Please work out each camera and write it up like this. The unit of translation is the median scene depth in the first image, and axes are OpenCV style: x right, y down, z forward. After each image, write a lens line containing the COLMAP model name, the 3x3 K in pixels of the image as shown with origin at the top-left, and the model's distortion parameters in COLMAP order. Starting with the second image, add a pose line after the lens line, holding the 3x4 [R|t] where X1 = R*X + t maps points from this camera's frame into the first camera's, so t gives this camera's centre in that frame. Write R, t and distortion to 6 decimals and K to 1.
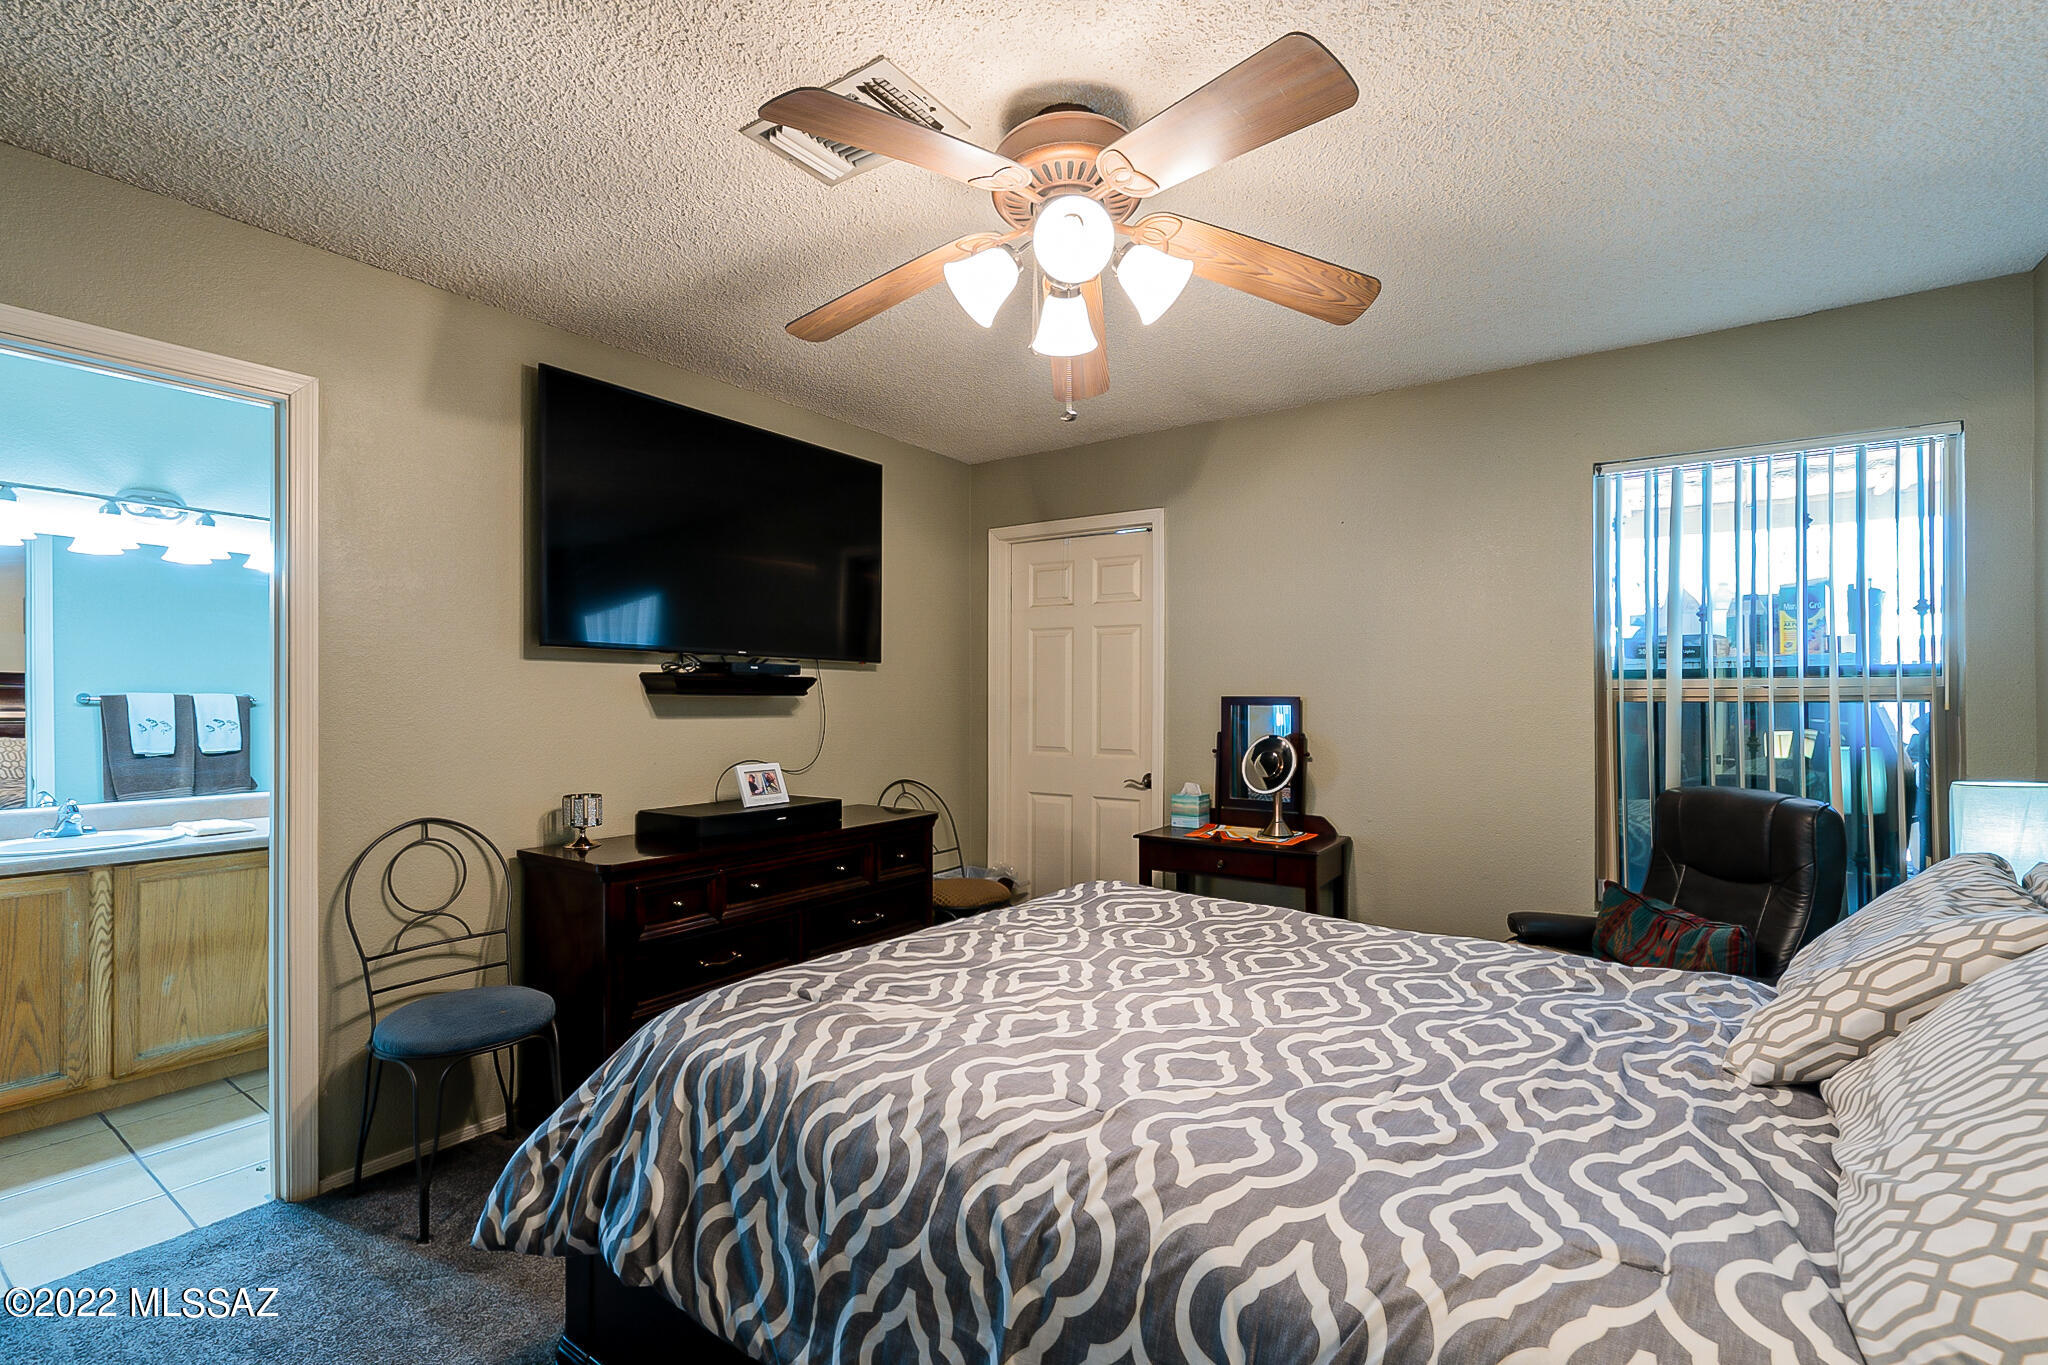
lens RADIAL K [[918.8, 0, 1027.6], [0, 918.8, 687.2], [0, 0, 1]] dist [-0.008177, 0.006052]
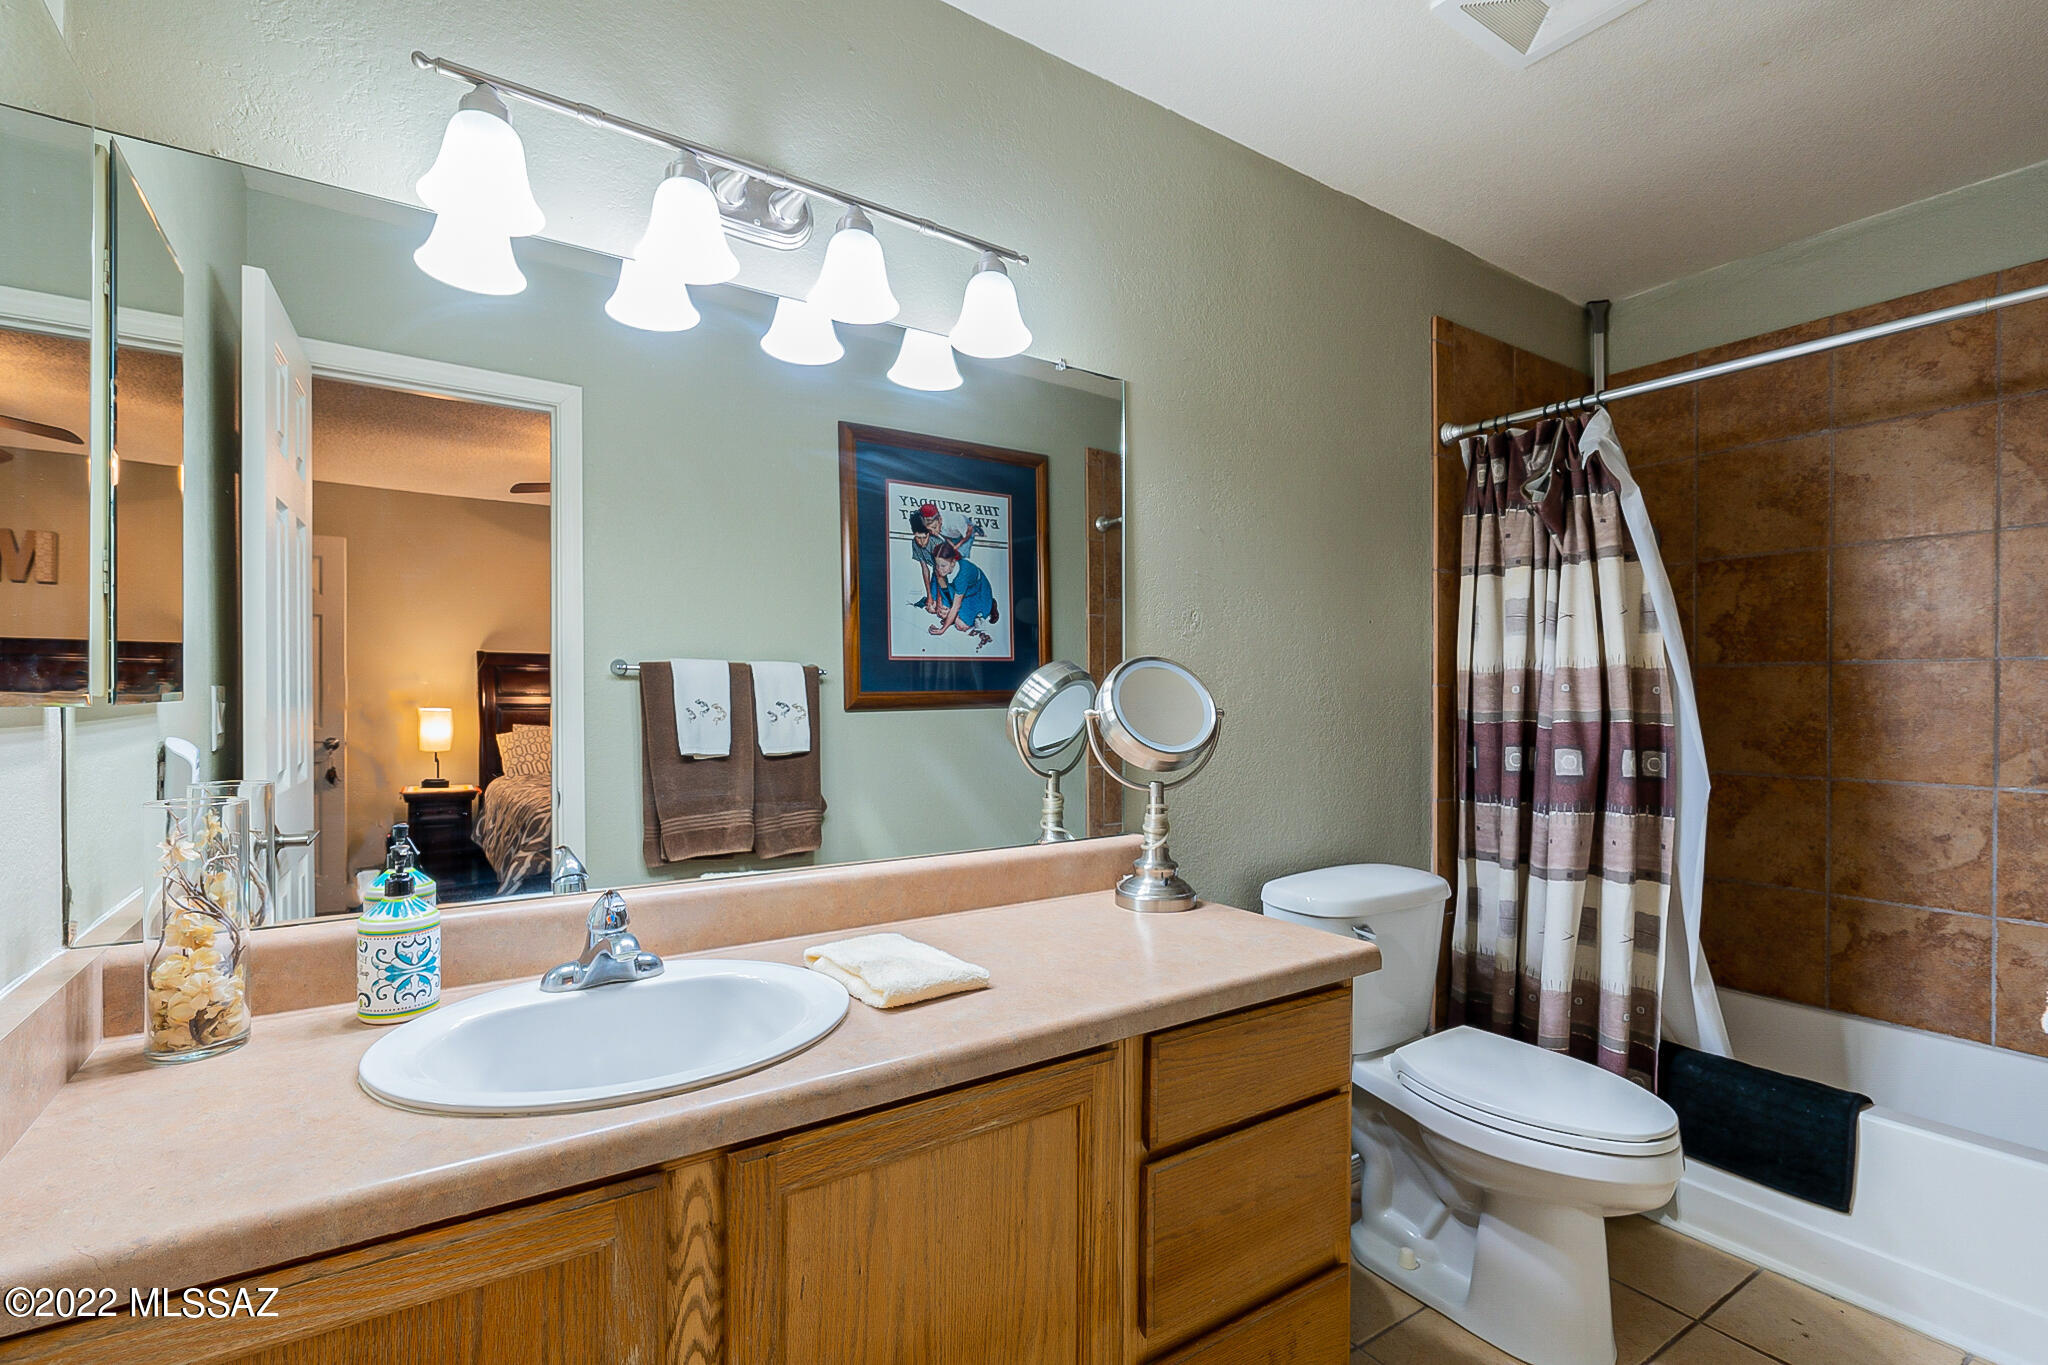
lens RADIAL K [[918.8, 0, 1025.2], [0, 918.8, 693.5], [0, 0, 1]] dist [-0.008177, 0.006052]
pose [[0.932059, 0.000455, -0.362306, -0.537723], [0.000957, 0.999993, 0.003720, 0.029064], [0.362305, -0.003814, 0.932052, 0.509984]]
